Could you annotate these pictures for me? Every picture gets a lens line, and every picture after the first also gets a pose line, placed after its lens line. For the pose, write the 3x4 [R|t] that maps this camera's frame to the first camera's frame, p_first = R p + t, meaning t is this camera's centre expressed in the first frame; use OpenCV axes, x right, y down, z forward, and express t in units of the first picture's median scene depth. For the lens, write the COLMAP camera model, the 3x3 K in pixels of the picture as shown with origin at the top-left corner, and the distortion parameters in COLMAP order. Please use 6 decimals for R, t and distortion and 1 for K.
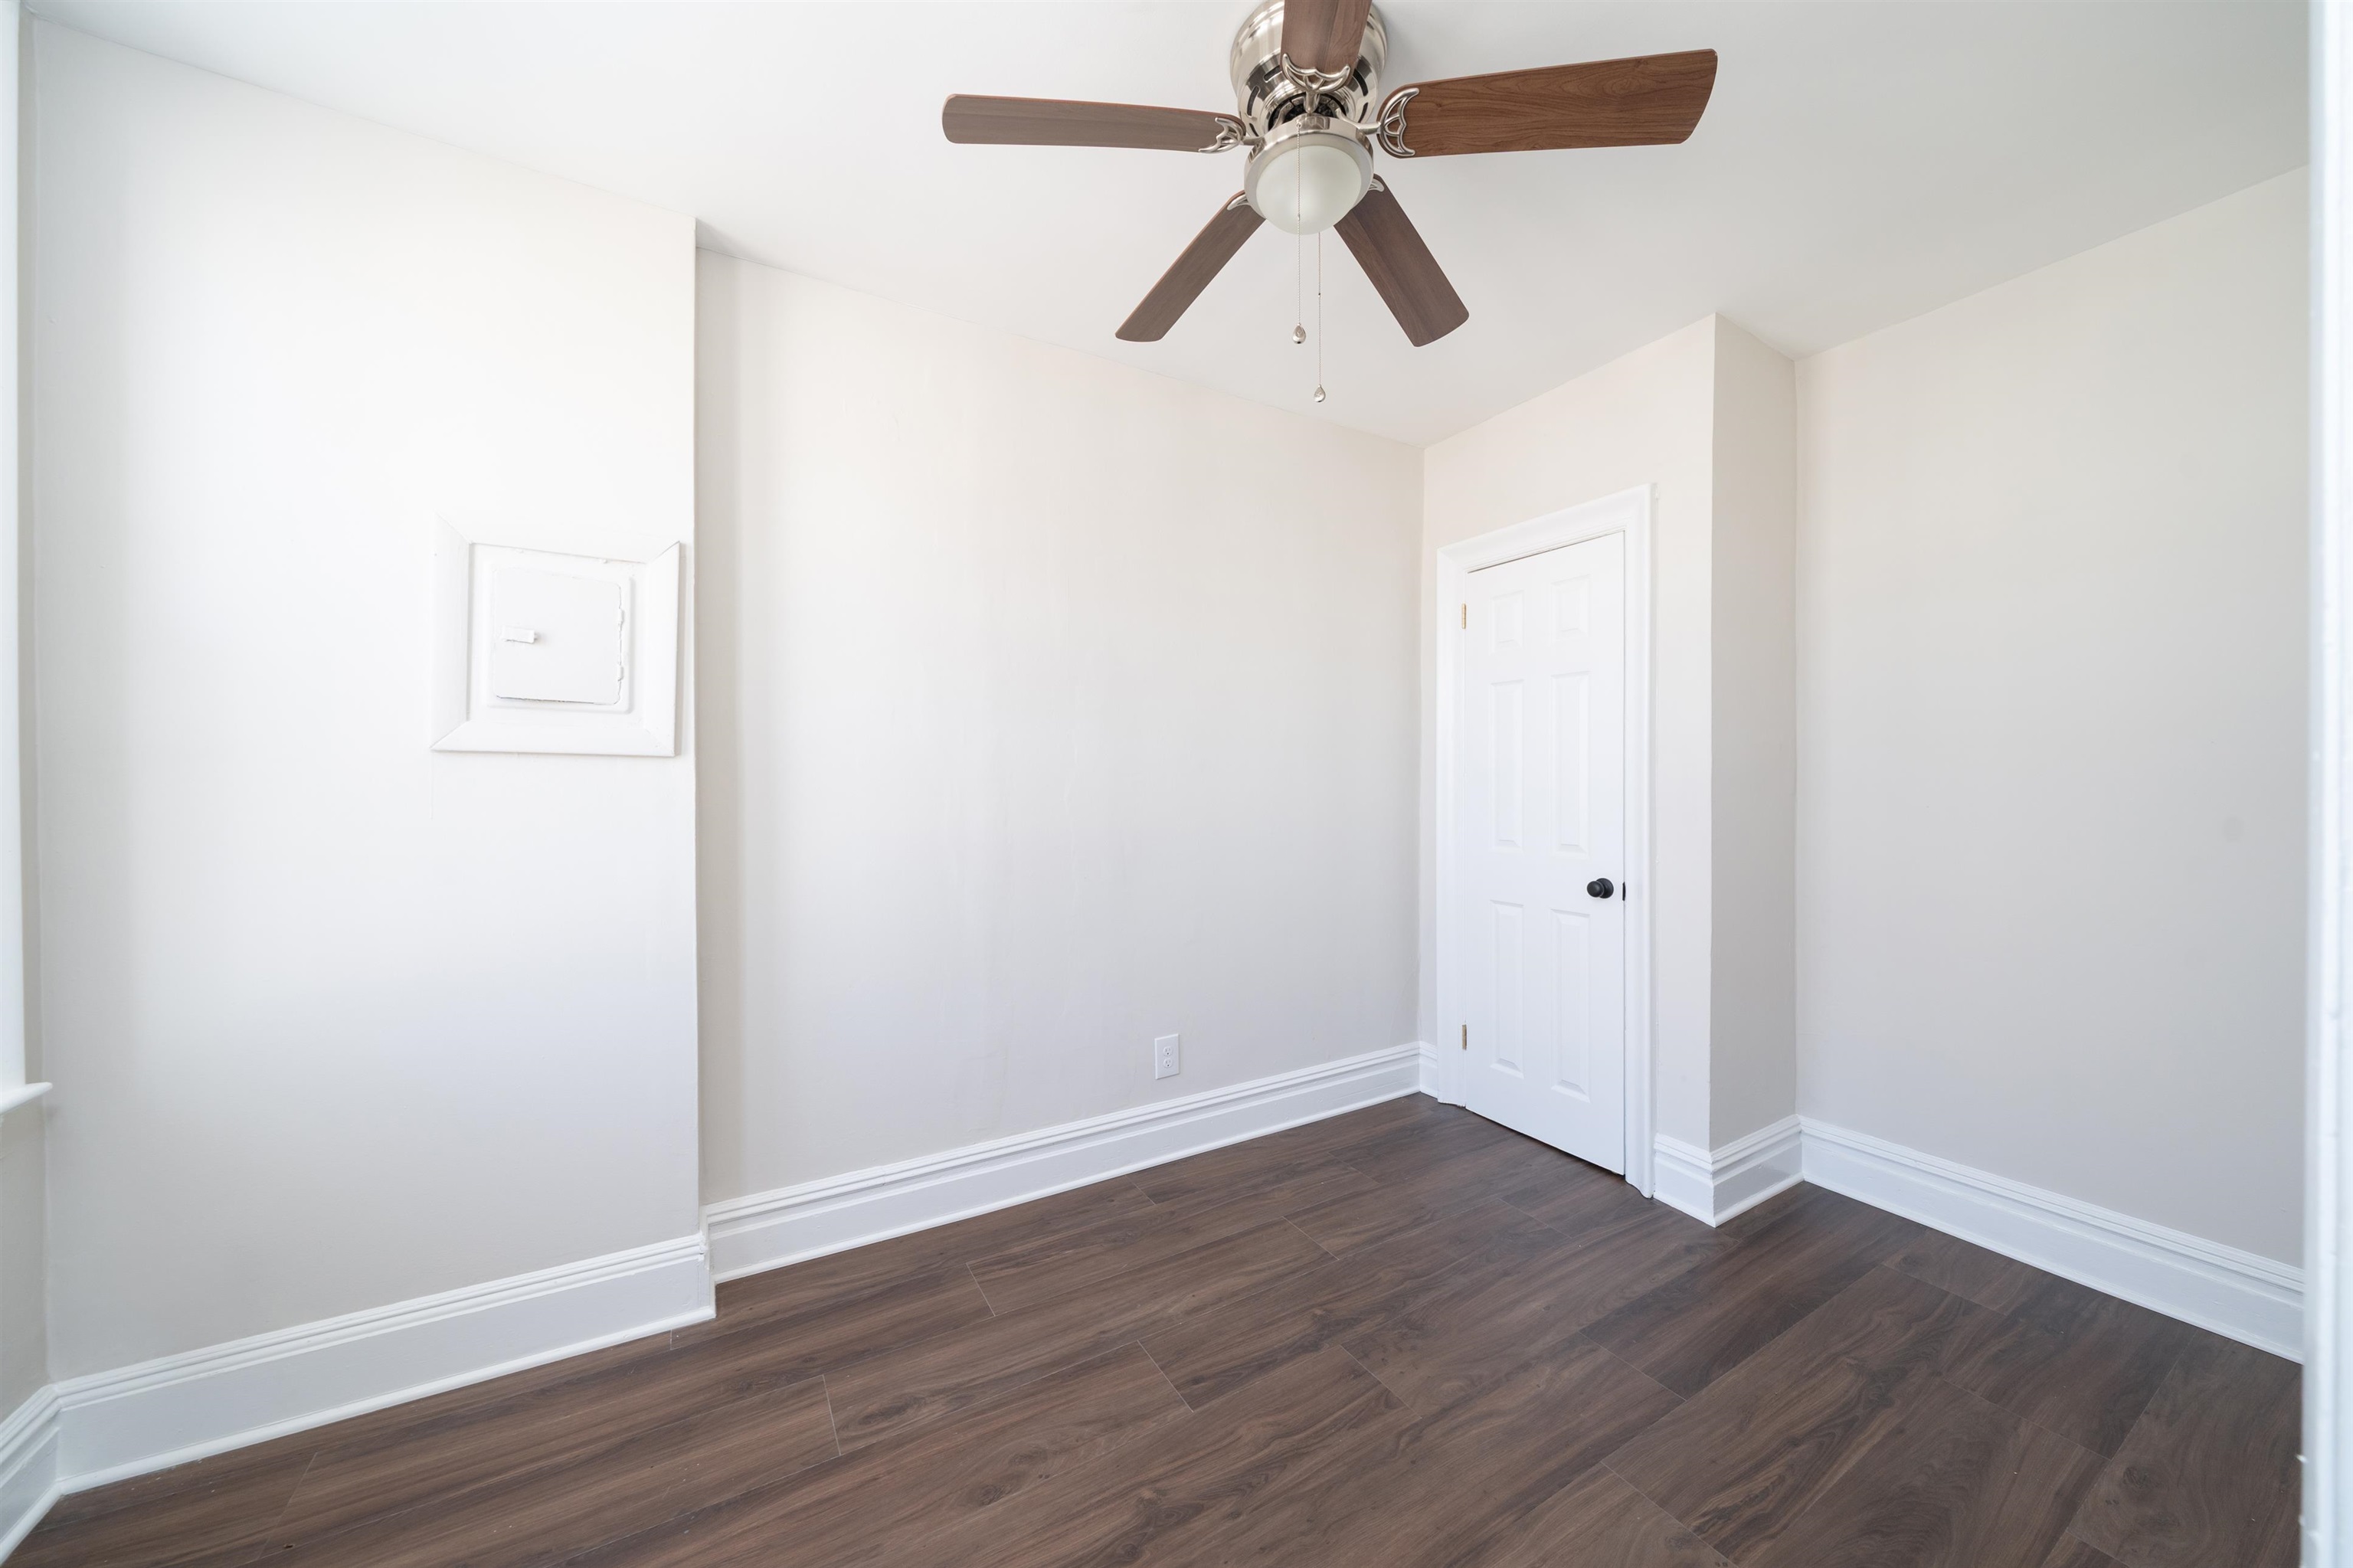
lens RADIAL K [[812.7, 0, 1180.5], [0, 812.7, 793.1], [0, 0, 1]] dist [-0.004440, 0.000129]
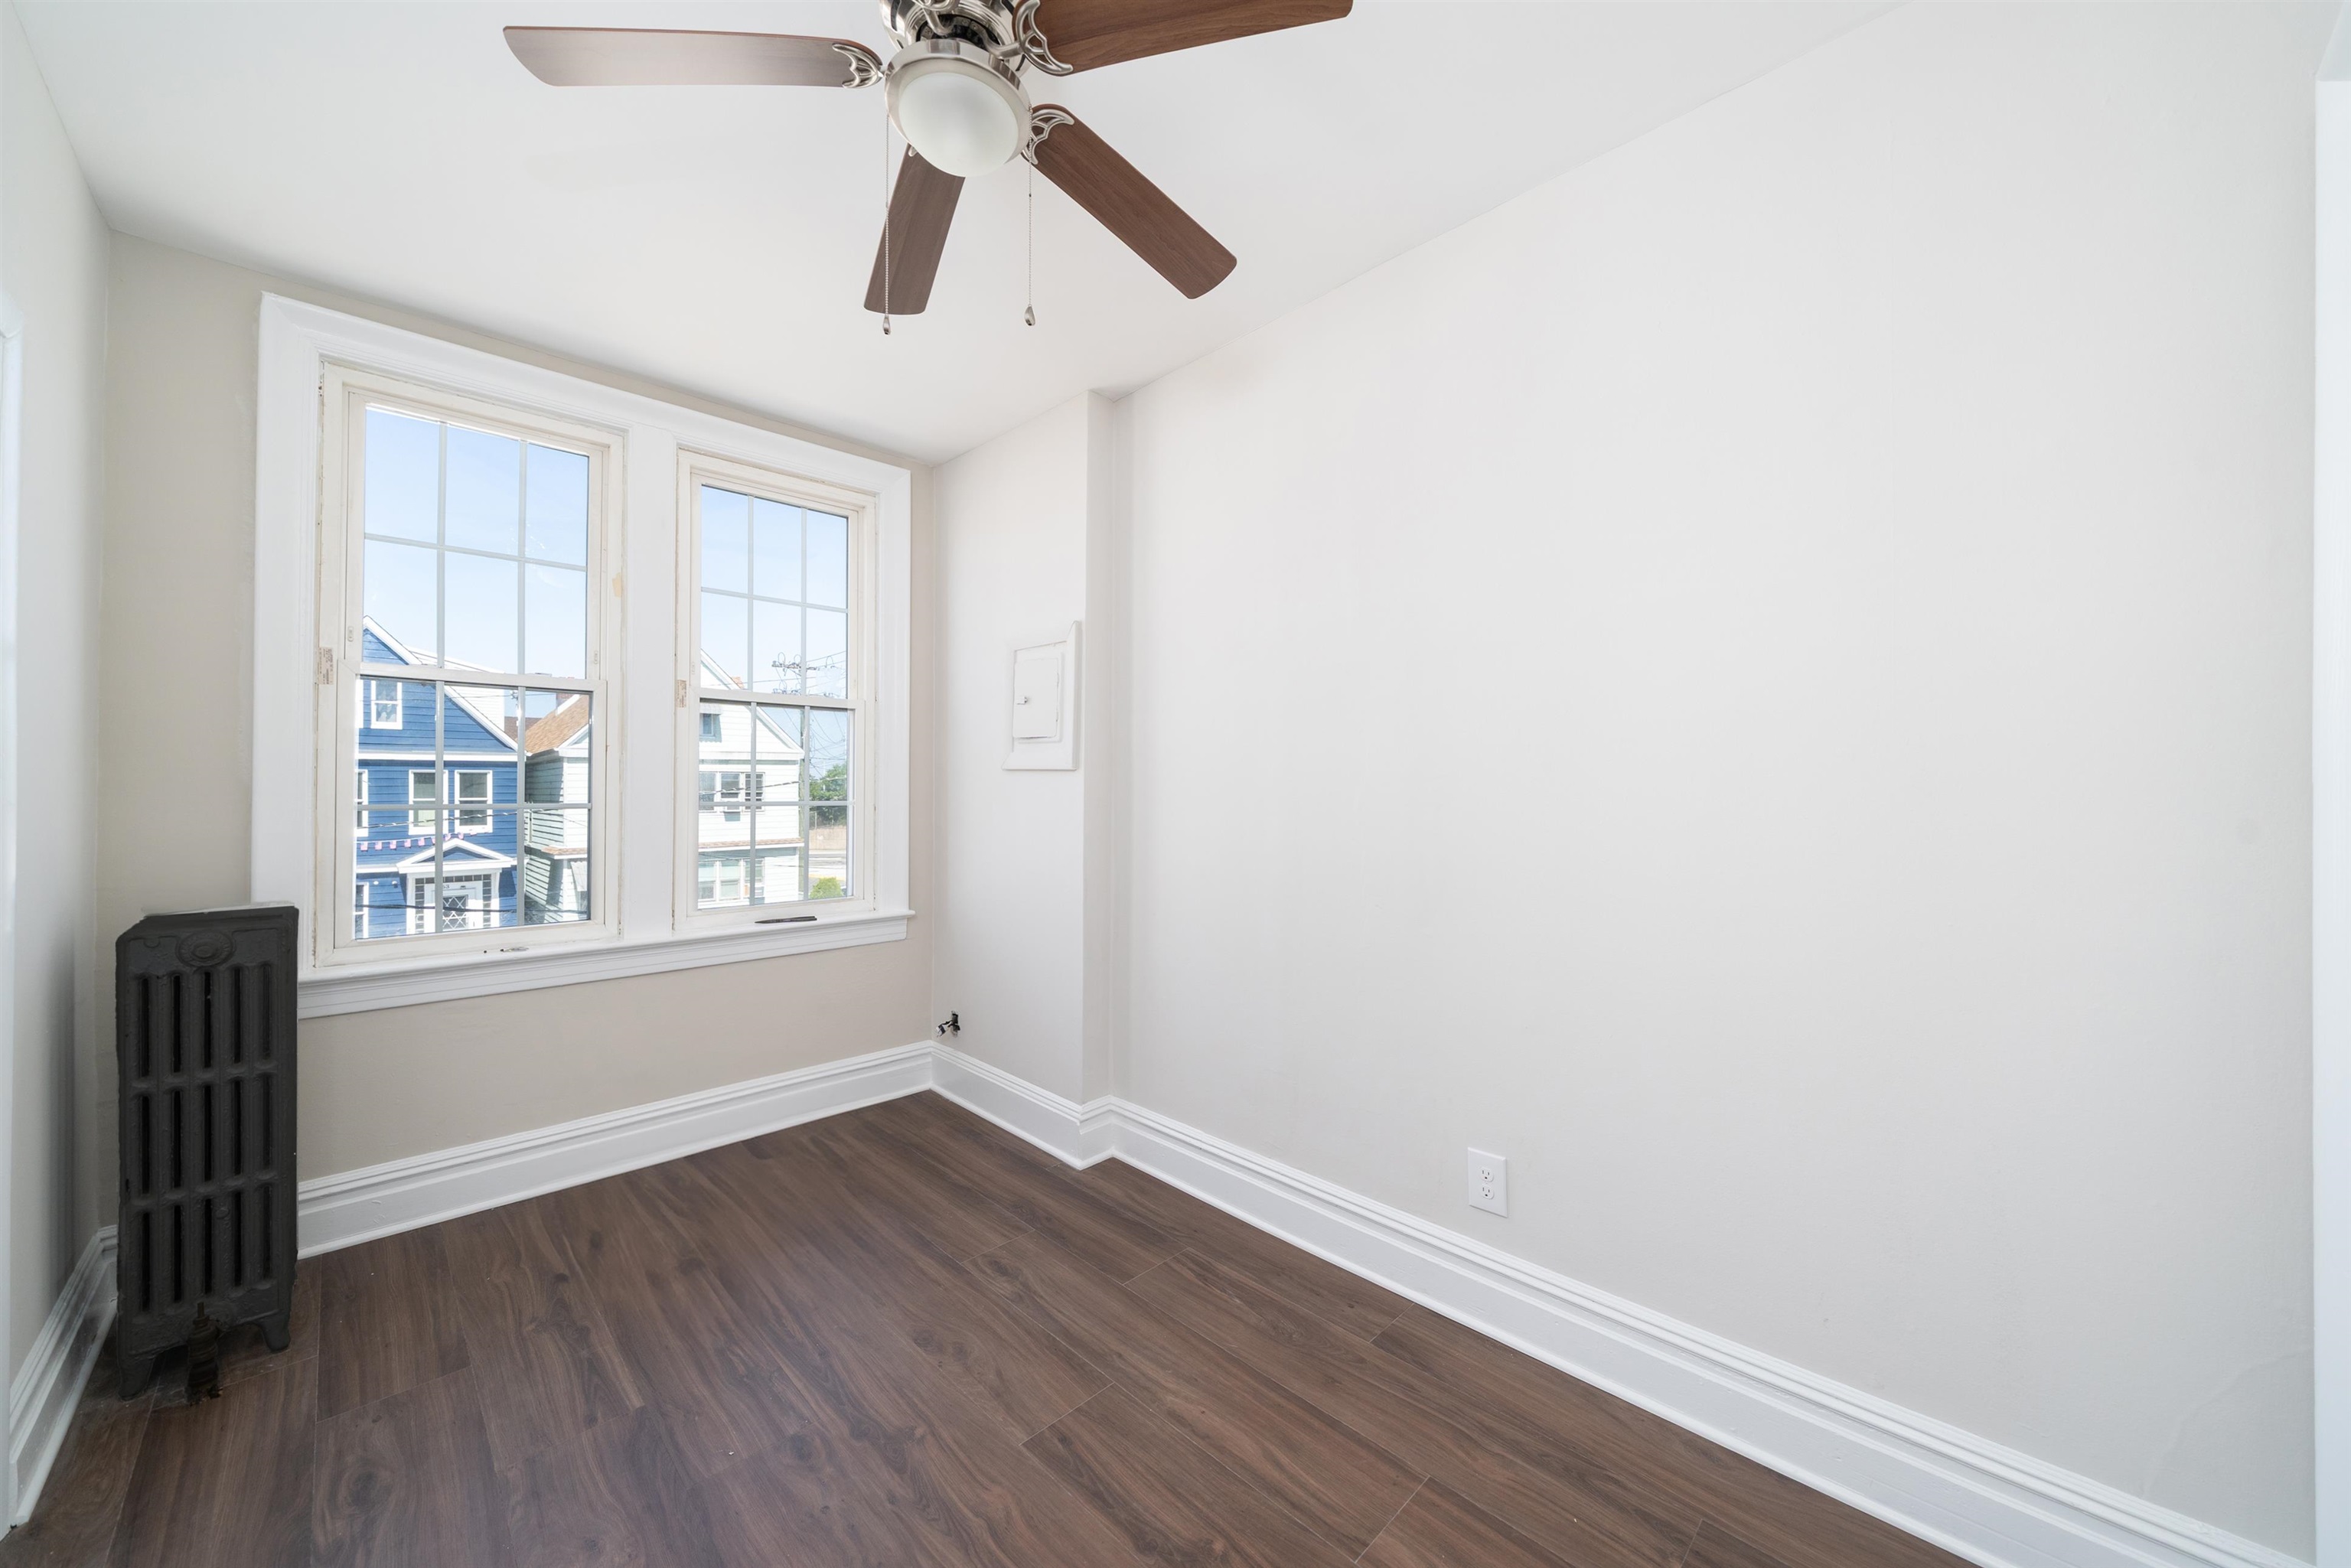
lens RADIAL K [[837.2, 0, 1166.9], [0, 837.2, 794.5], [0, 0, 1]] dist [-0.004777, -0.000609]
pose [[0.248506, 0.006593, -0.968608, 0.908128], [-0.016478, 0.999861, 0.002578, -0.008039], [0.968490, 0.015320, 0.248580, 0.822880]]
